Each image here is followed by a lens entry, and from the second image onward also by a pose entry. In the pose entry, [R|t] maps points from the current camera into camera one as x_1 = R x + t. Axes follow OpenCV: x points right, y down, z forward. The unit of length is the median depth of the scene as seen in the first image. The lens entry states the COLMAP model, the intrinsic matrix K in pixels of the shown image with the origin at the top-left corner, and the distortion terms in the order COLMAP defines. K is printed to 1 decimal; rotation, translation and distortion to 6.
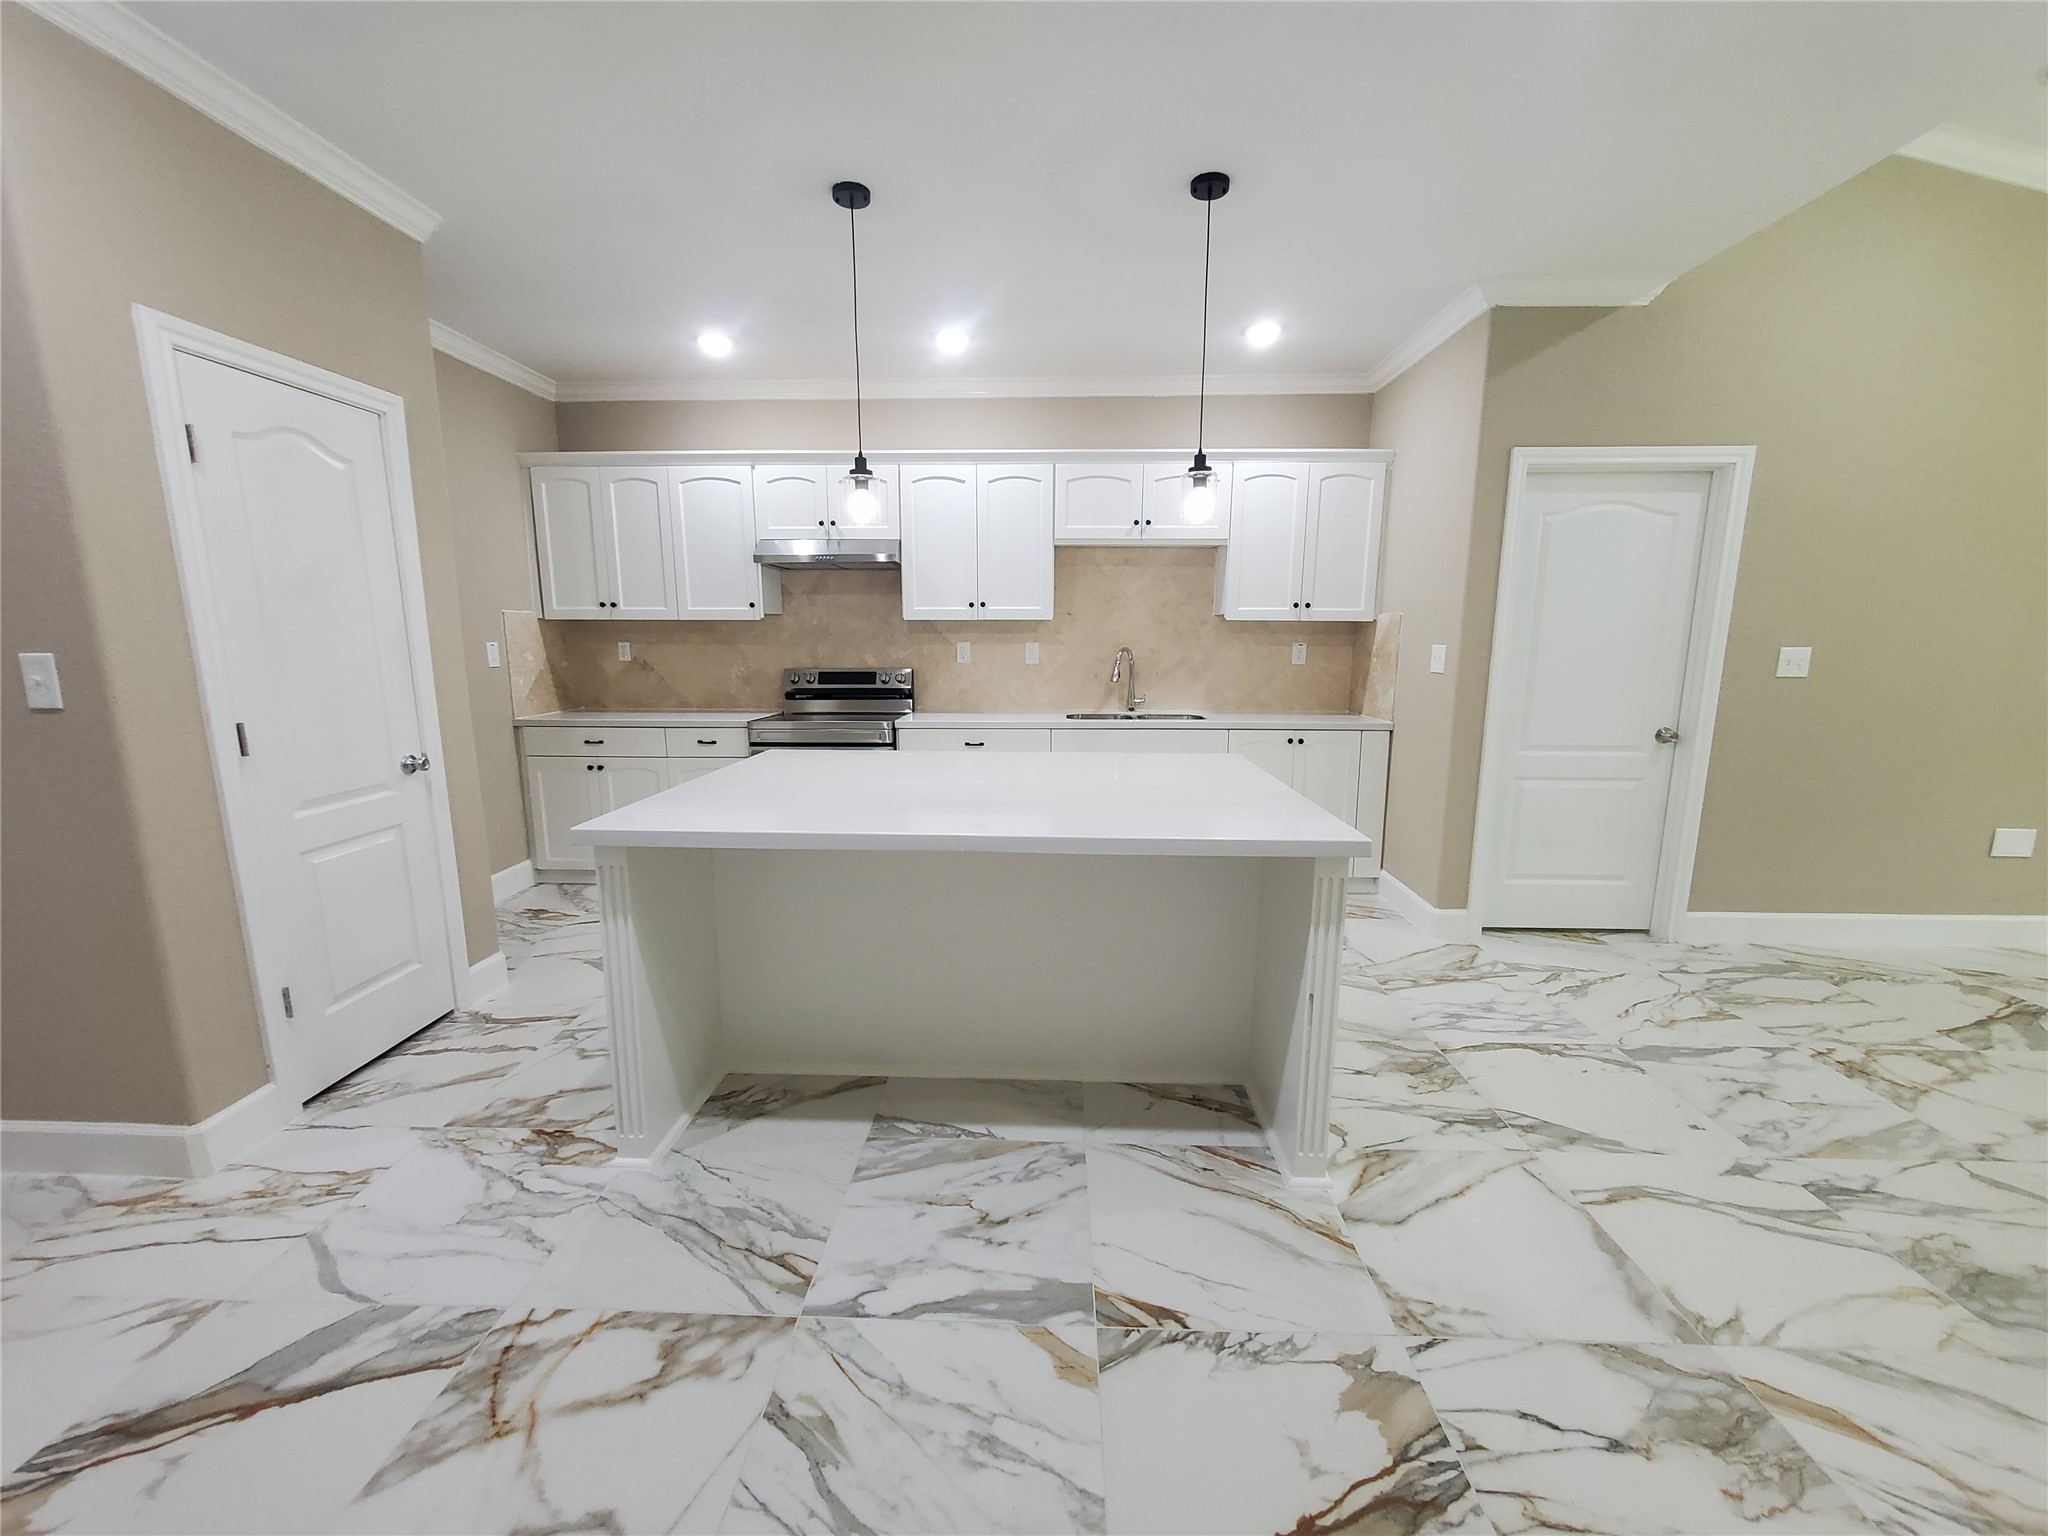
lens RADIAL K [[792.4, 0, 1021.4], [0, 792.4, 770.7], [0, 0, 1]] dist [0.000149, -0.000114]
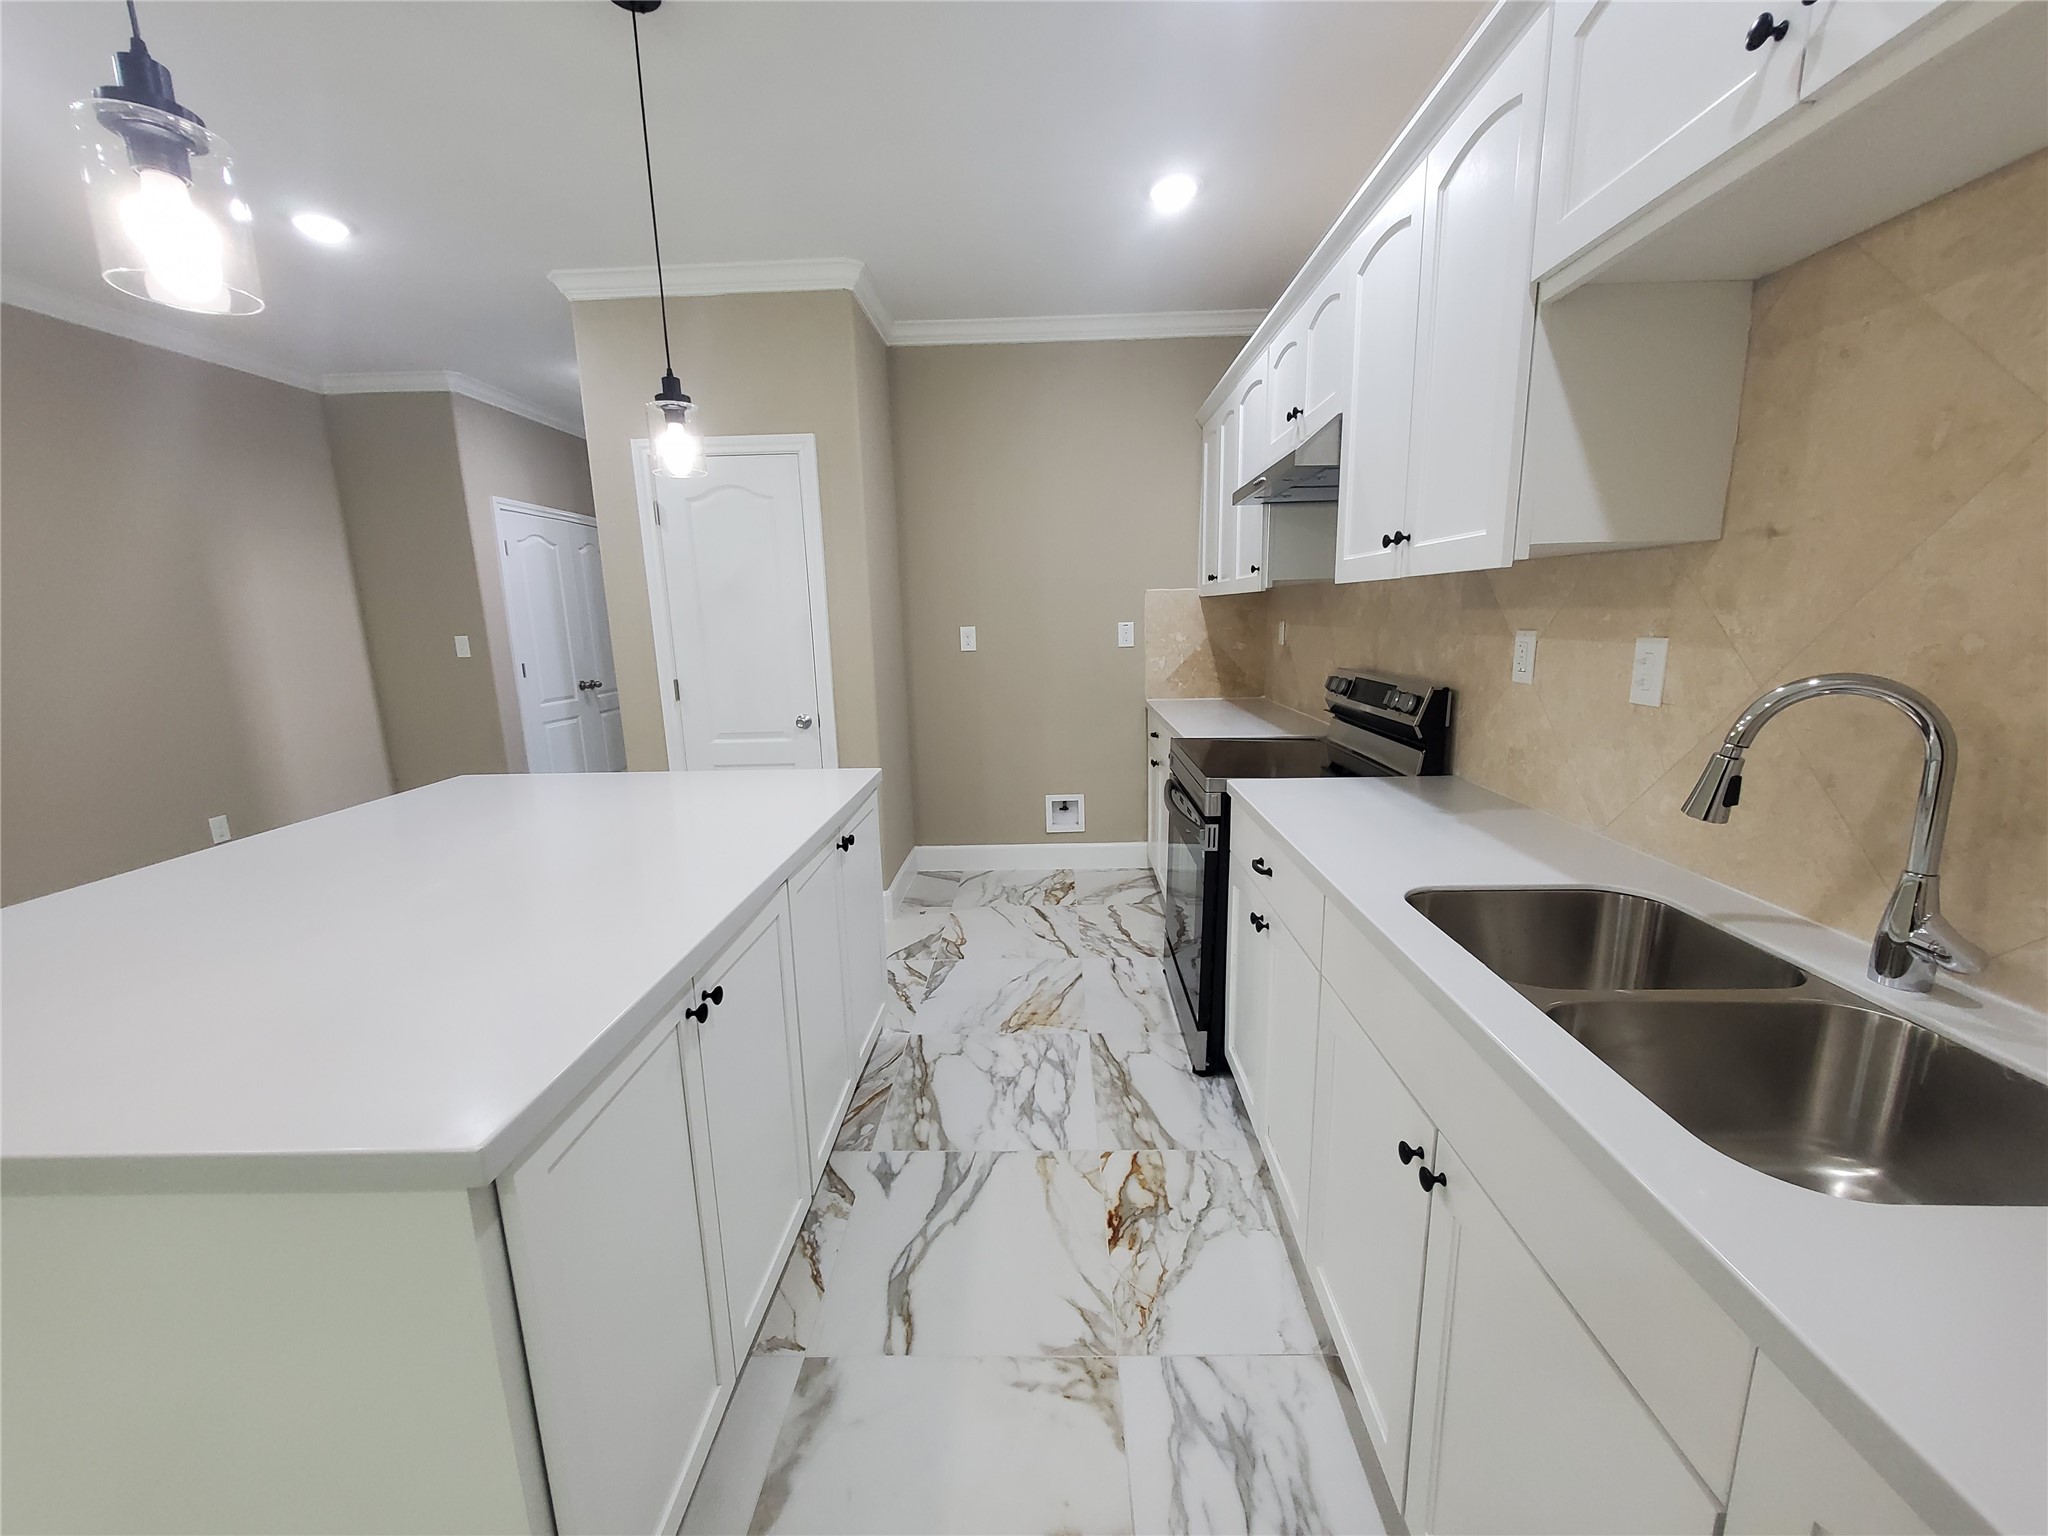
lens RADIAL K [[792.4, 0, 1021.4], [0, 792.4, 770.7], [0, 0, 1]] dist [0.000149, -0.000114]
pose [[0.029962, 0.194759, -0.980393, 0.678811], [-0.147800, 0.970915, 0.188359, -0.285302], [0.988563, 0.139258, 0.057876, 1.599505]]
